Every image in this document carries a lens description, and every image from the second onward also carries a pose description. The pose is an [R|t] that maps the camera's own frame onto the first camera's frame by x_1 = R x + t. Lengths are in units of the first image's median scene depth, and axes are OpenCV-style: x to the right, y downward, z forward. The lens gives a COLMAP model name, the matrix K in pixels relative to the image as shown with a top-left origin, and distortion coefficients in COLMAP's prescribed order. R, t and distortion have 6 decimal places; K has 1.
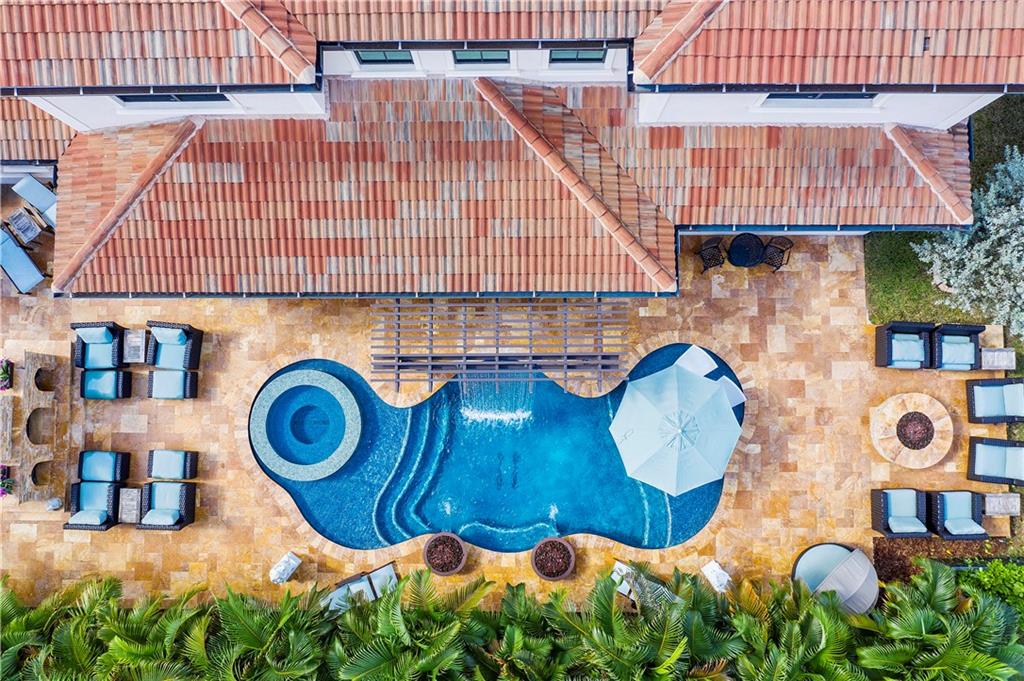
lens RADIAL K [[809.9, 0, 512.0], [0, 809.9, 340.5], [0, 0, 1]] dist [-0.006904, 0.007554]
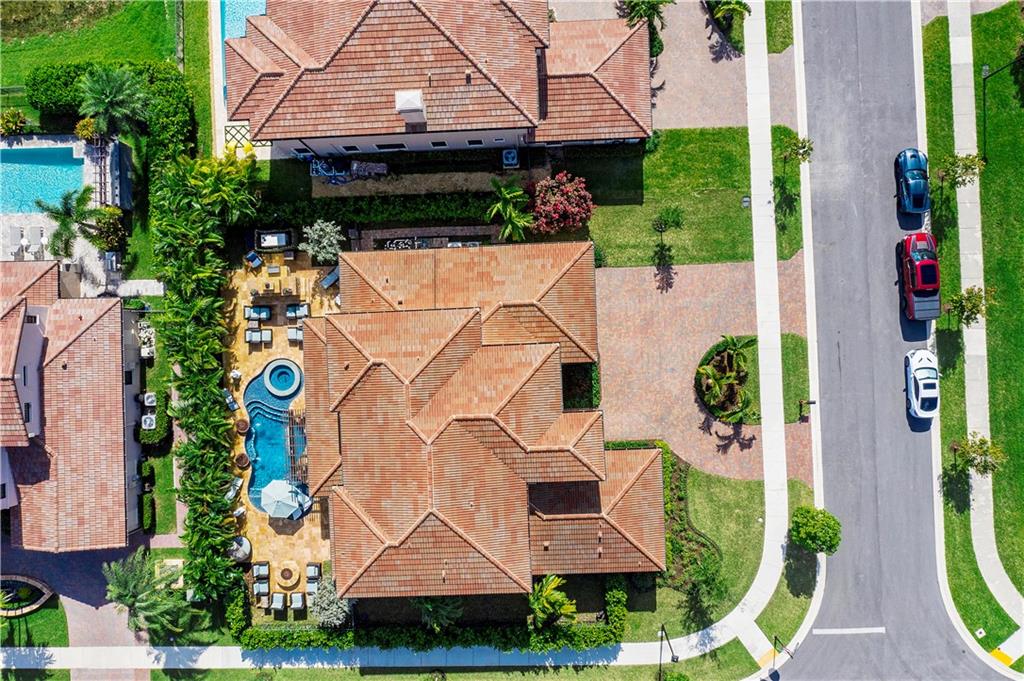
lens RADIAL K [[809.9, 0, 512.0], [0, 809.9, 340.5], [0, 0, 1]] dist [-0.006904, 0.007554]
pose [[0.034382, 0.999239, 0.018428, -0.421554], [-0.993475, 0.032166, 0.109423, -1.102344], [0.108747, -0.022070, 0.993824, -1.952220]]
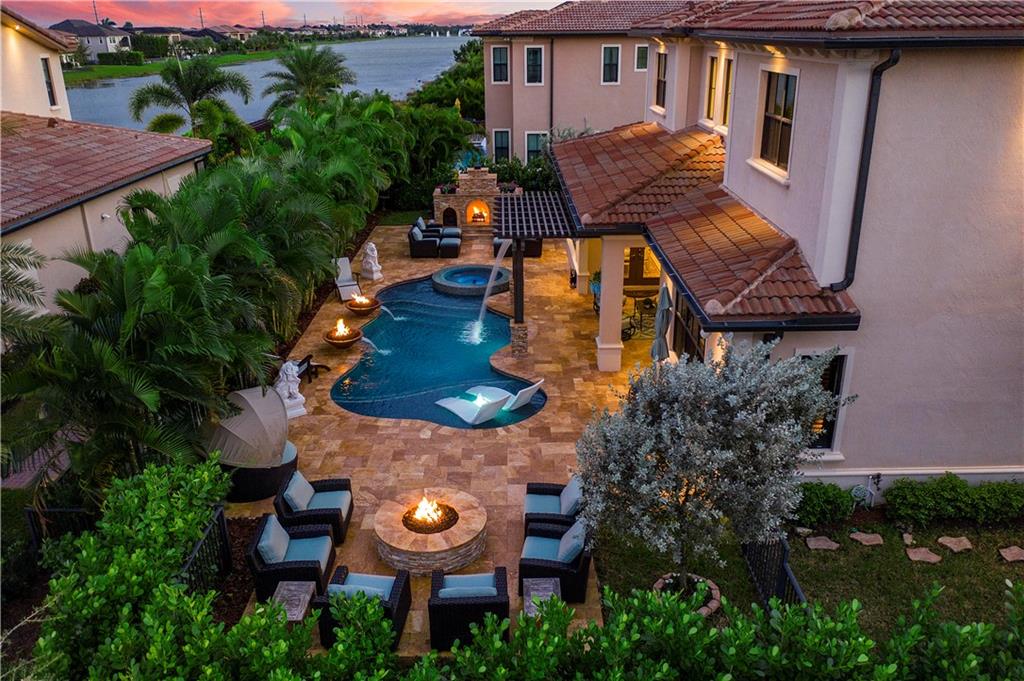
lens RADIAL K [[809.9, 0, 512.0], [0, 809.9, 340.5], [0, 0, 1]] dist [-0.006904, 0.007554]
pose [[0.007231, 0.377435, -0.926008, 1.052715], [-0.997452, 0.068451, 0.020111, 0.020210], [0.070977, 0.923503, 0.376968, 0.600893]]
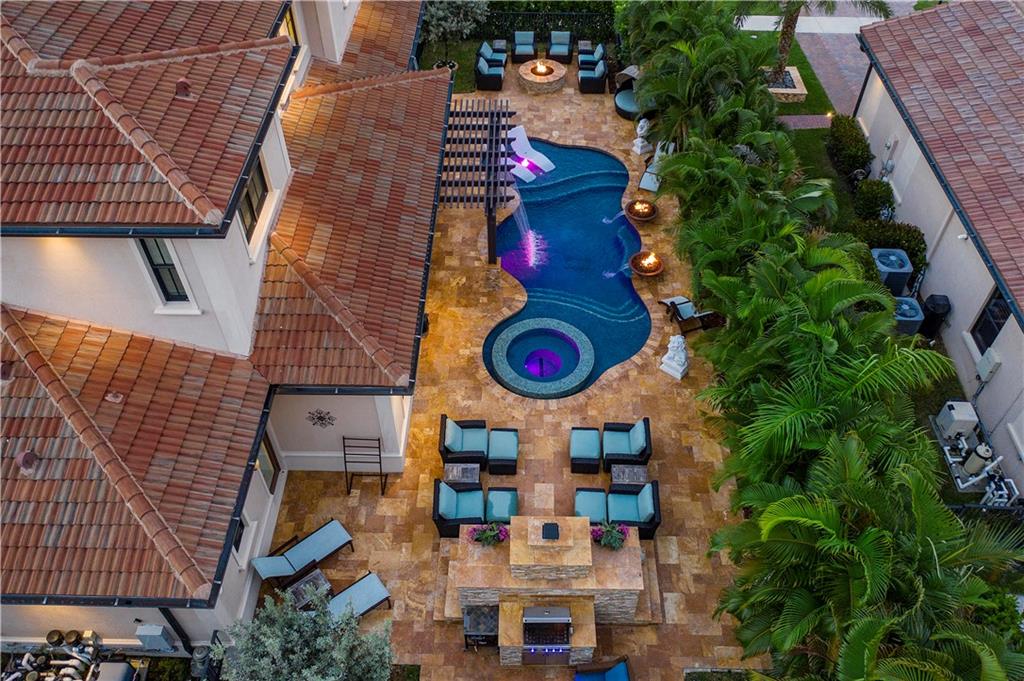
lens RADIAL K [[809.9, 0, 512.0], [0, 809.9, 340.5], [0, 0, 1]] dist [-0.006904, 0.007554]
pose [[0.014468, -0.711025, 0.703018, -1.020259], [0.998067, 0.052768, 0.032828, 0.025894], [-0.060438, 0.701185, 0.710414, 0.219242]]
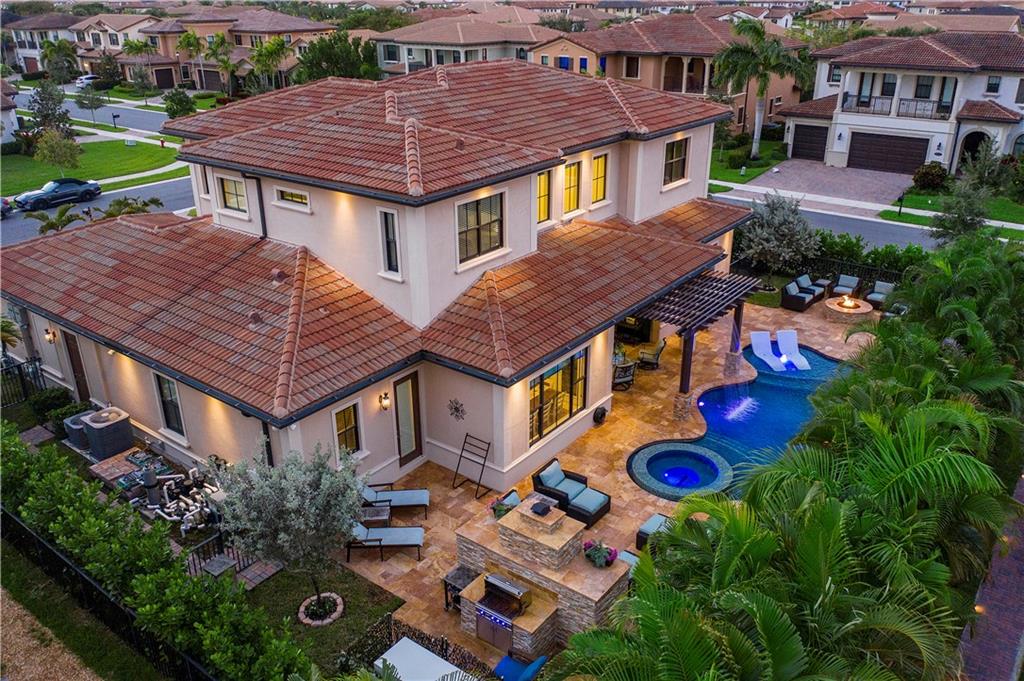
lens RADIAL K [[809.9, 0, 512.0], [0, 809.9, 340.5], [0, 0, 1]] dist [-0.006904, 0.007554]
pose [[0.603873, -0.300887, 0.738109, -1.188165], [0.795008, 0.294094, -0.530539, 0.464550], [-0.057441, 0.907180, 0.416803, 0.388875]]
